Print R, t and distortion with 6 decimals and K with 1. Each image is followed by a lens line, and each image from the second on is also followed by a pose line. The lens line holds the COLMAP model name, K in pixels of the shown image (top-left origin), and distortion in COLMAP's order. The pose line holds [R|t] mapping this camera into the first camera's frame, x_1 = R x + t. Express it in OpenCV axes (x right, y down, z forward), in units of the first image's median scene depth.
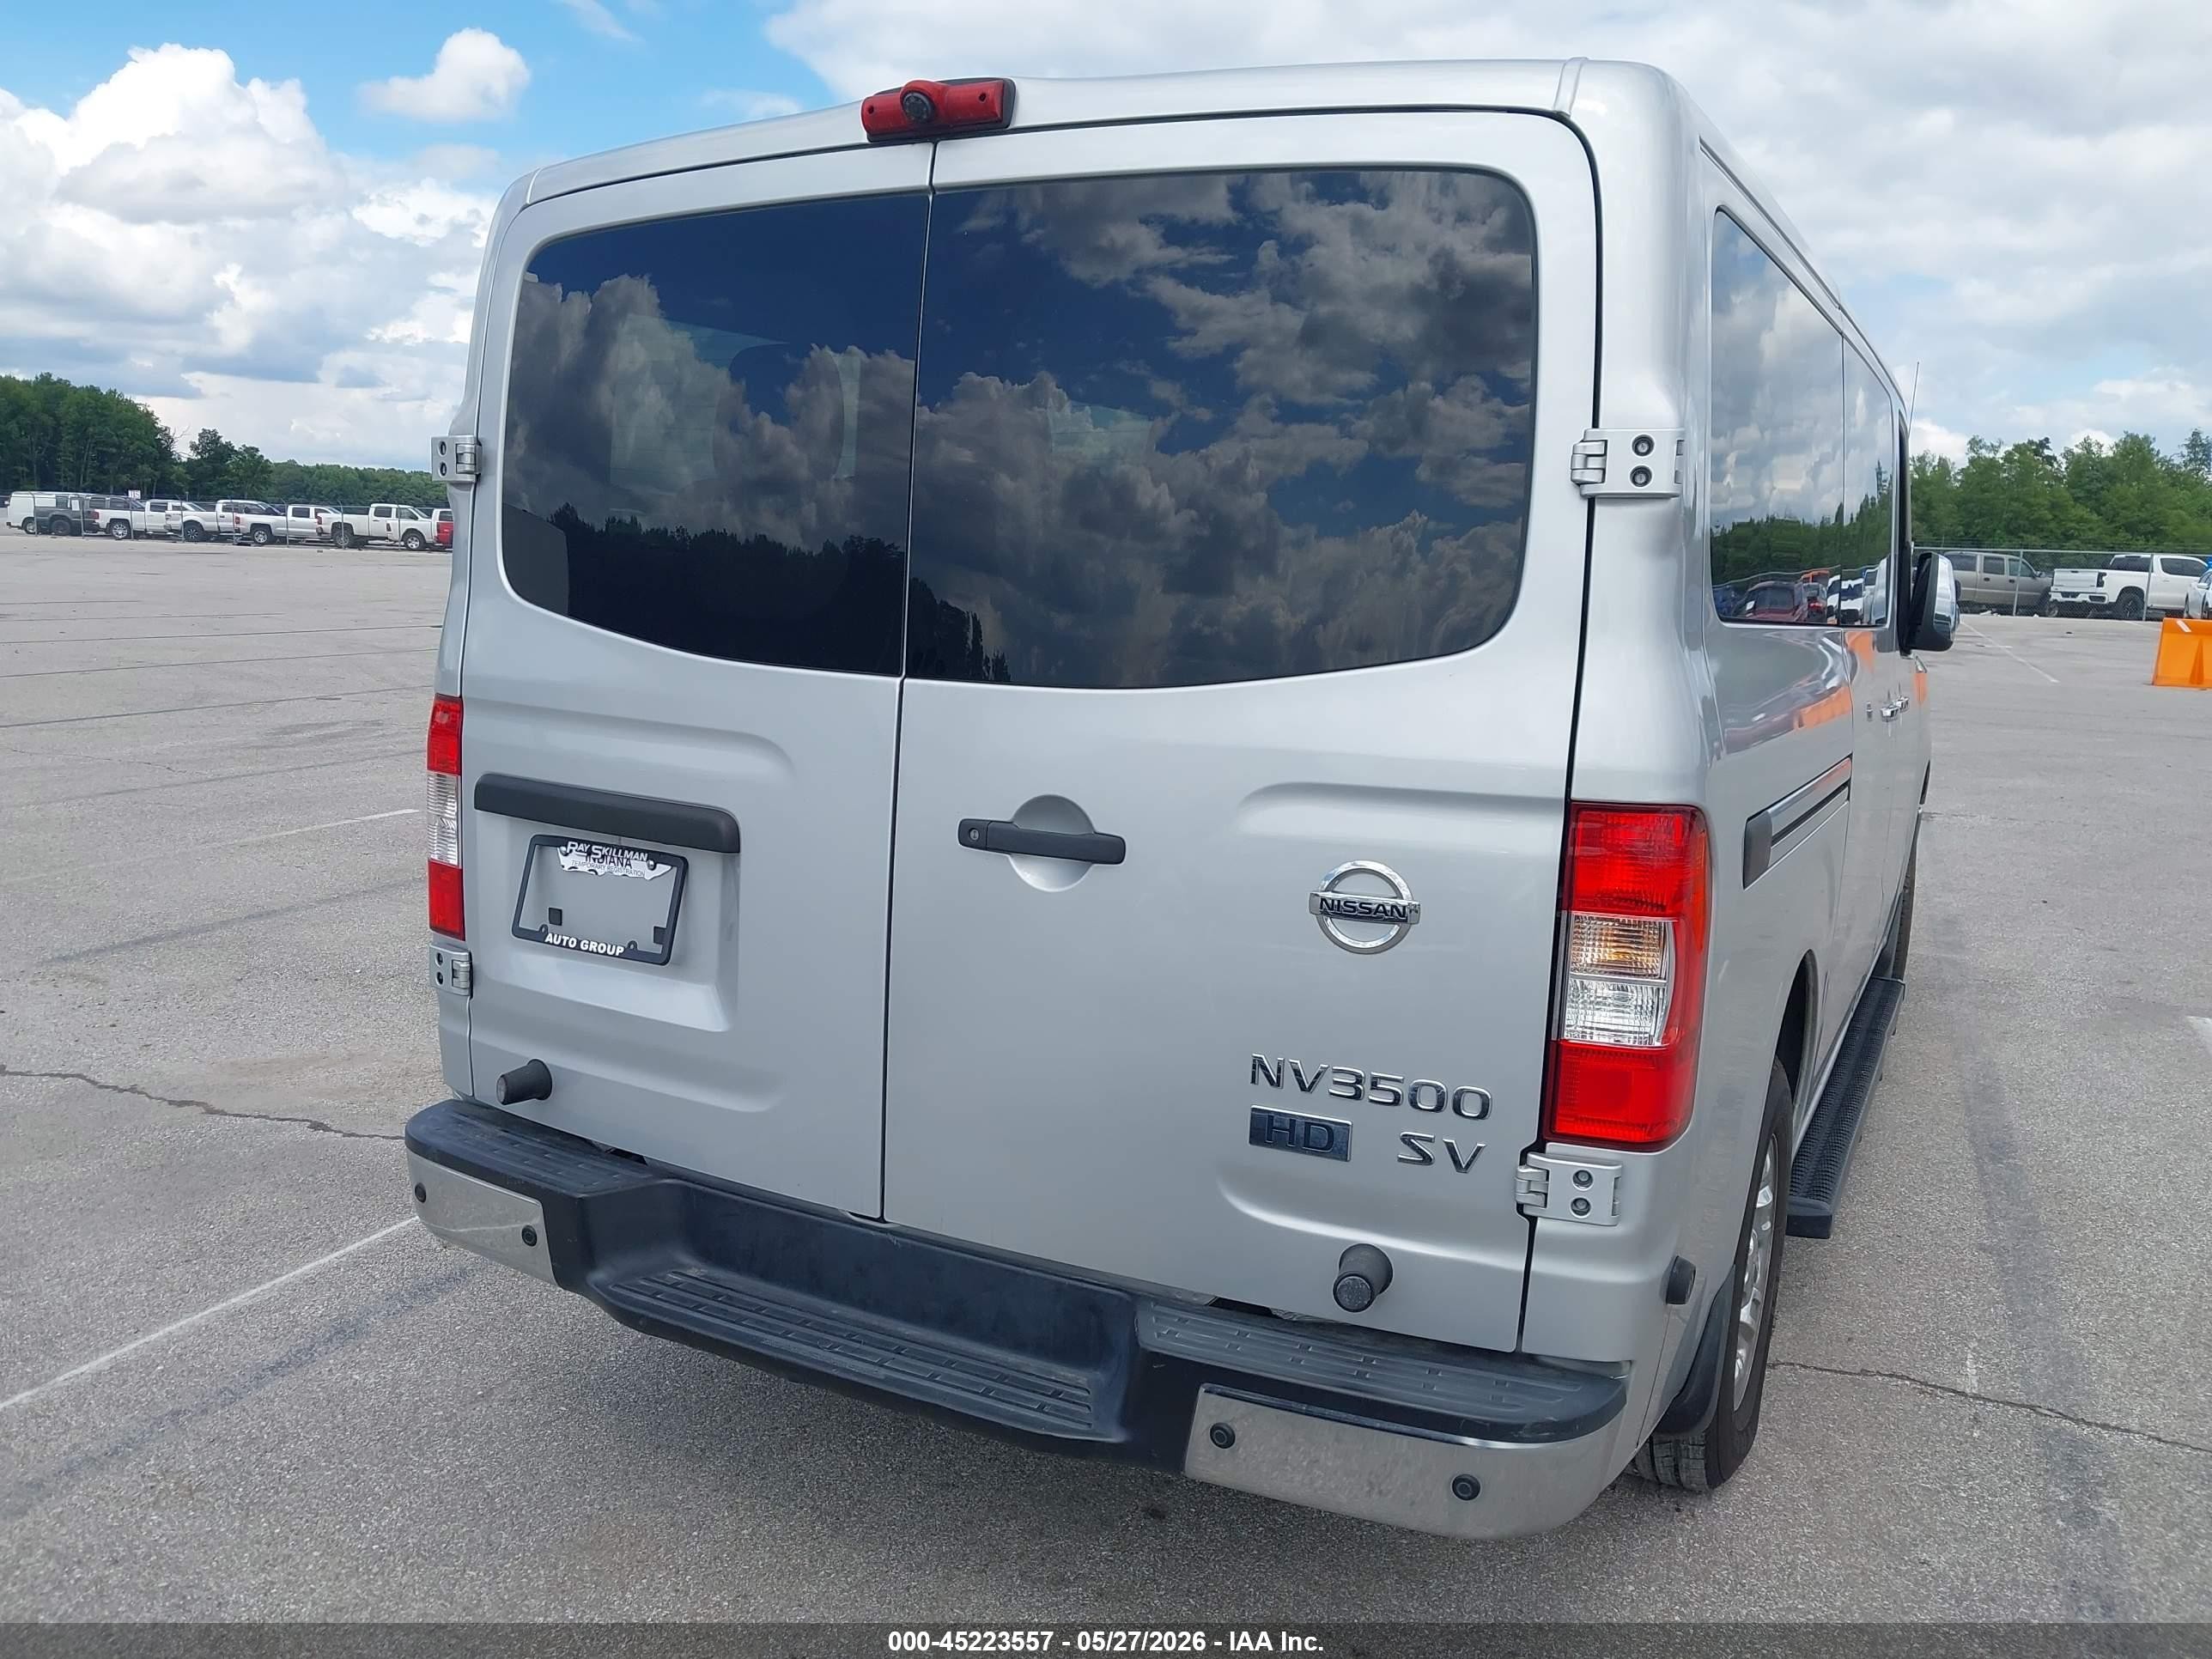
lens RADIAL K [[1820.2, 0, 1104.8], [0, 1820.2, 866.8], [0, 0, 1]] dist [-0.009273, -0.001728]
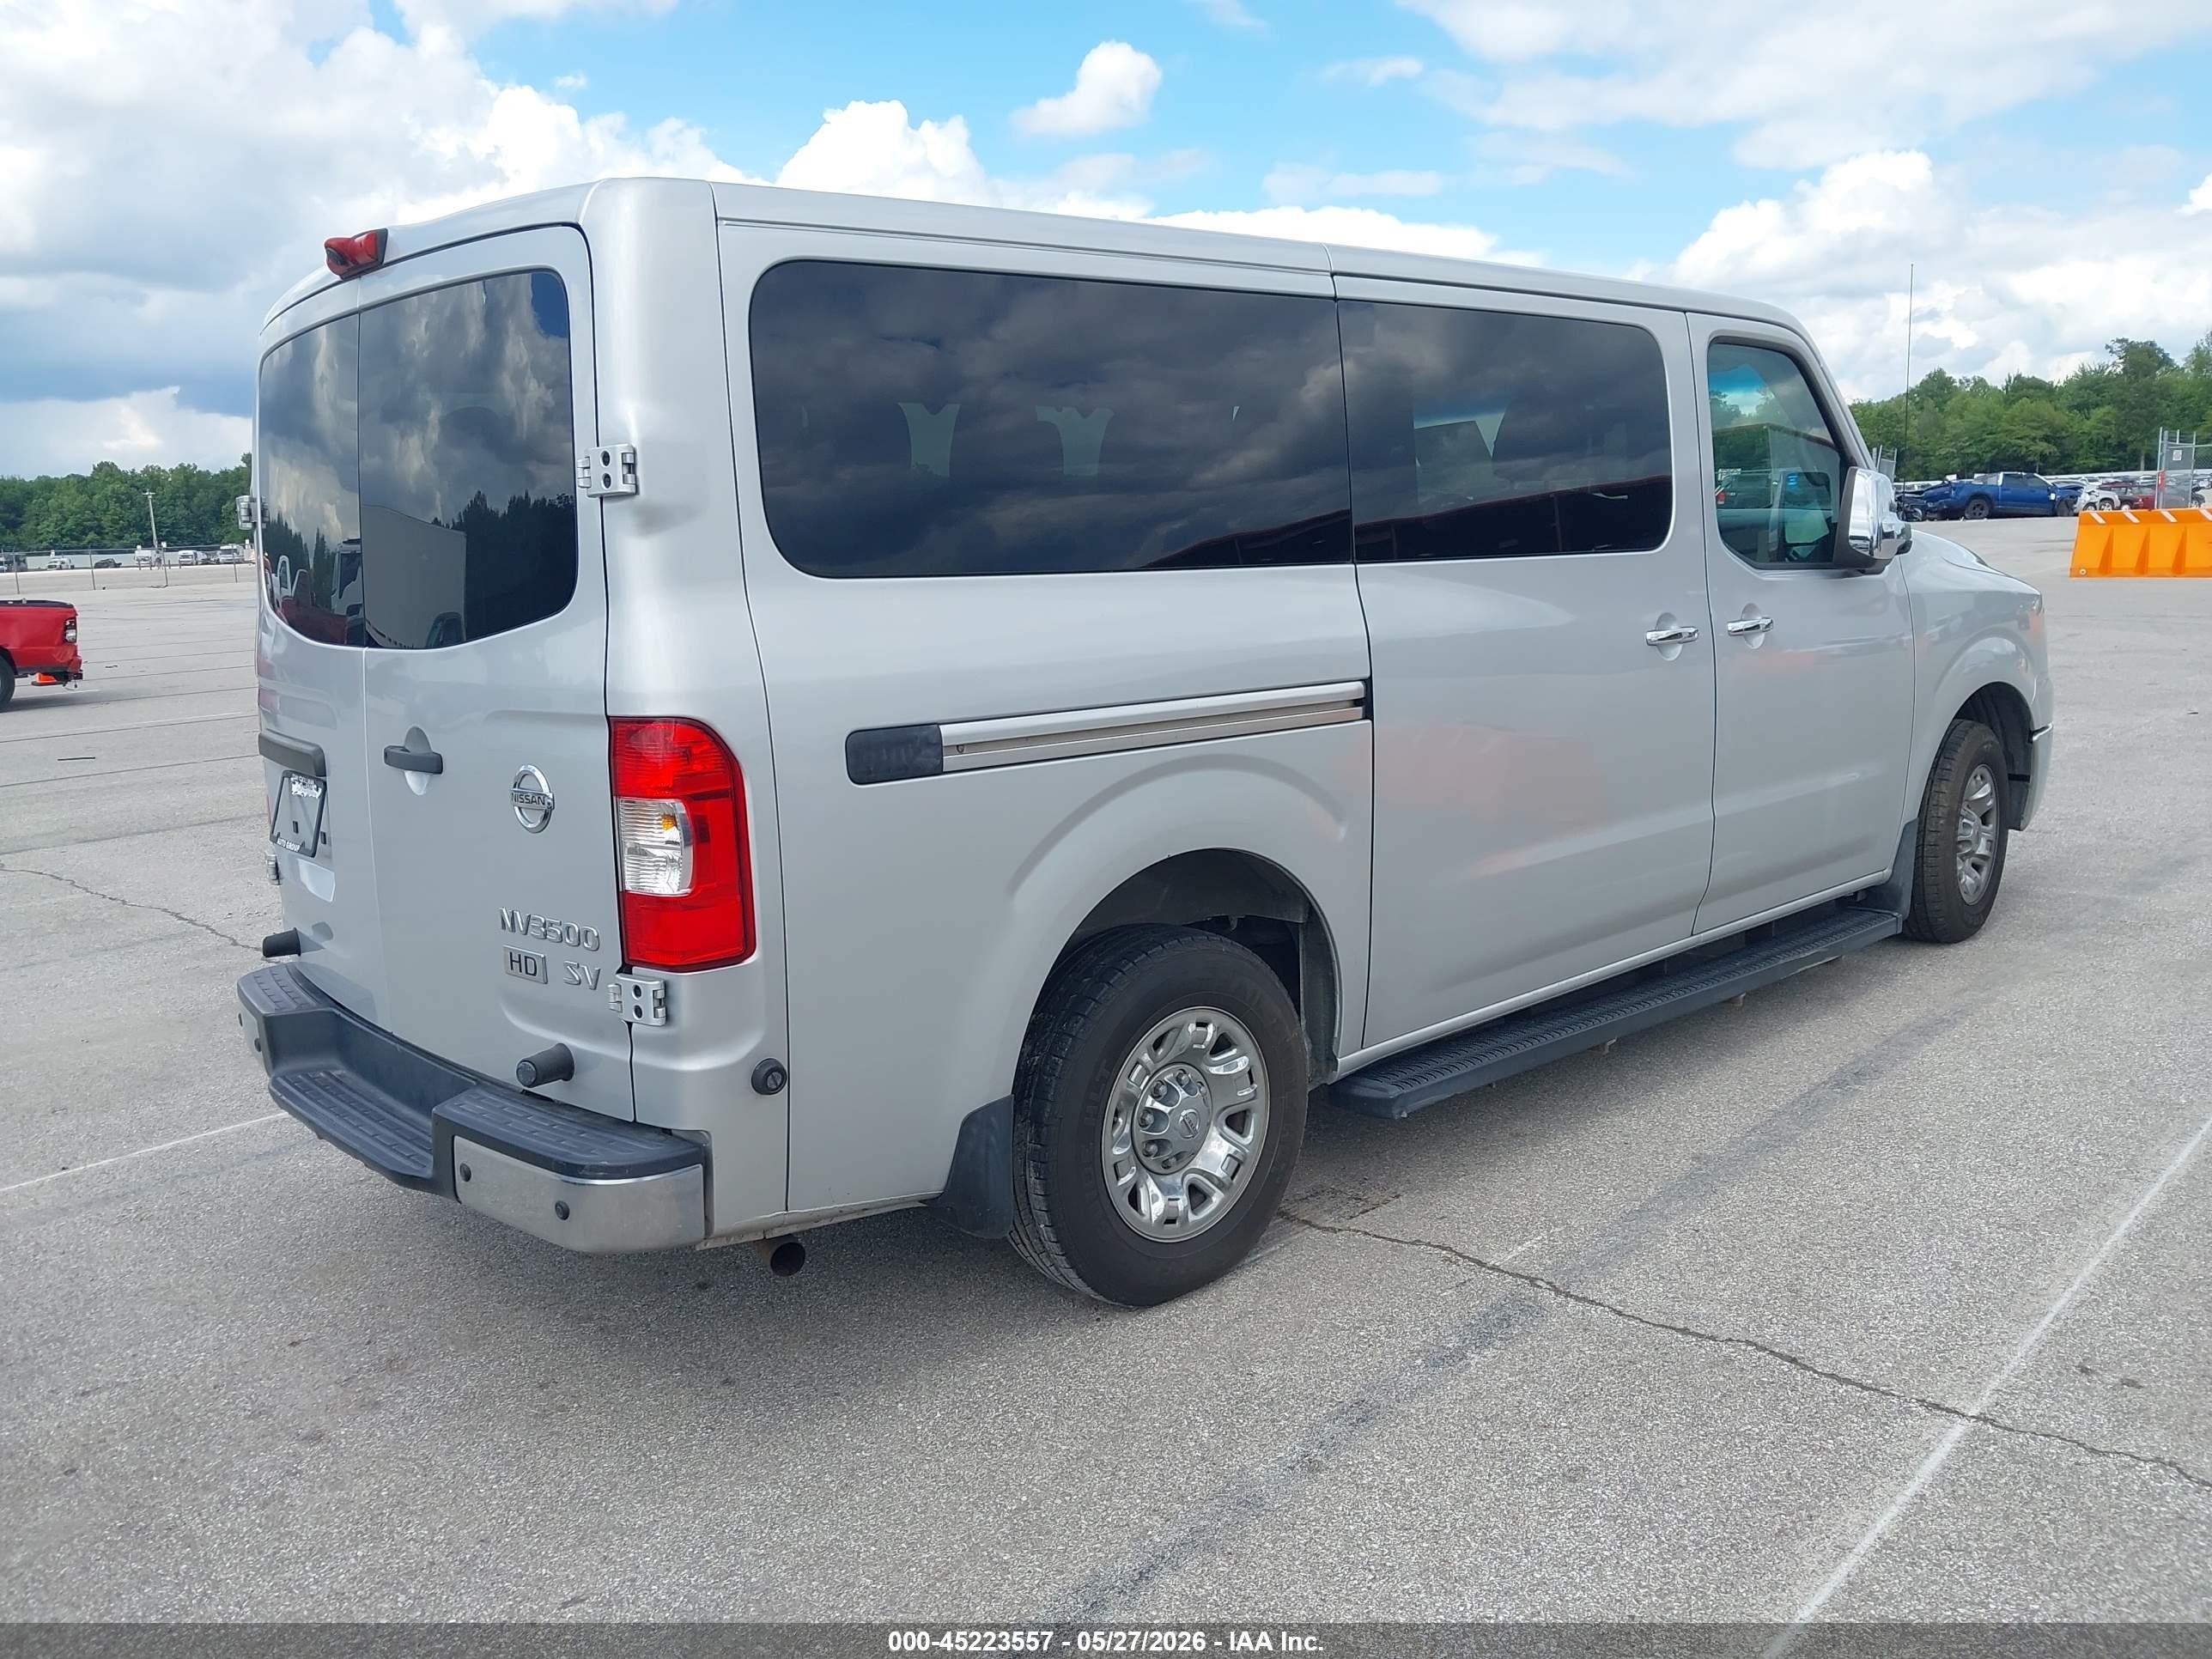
lens RADIAL K [[1886.1, 0, 1106.0], [0, 1886.1, 829.5], [0, 0, 1]] dist [-0.001914, 0.003498]
pose [[0.925804, -0.013809, -0.377751, 0.631651], [0.011263, 0.999897, -0.008948, 0.037434], [0.377836, 0.004029, 0.925864, -0.101233]]
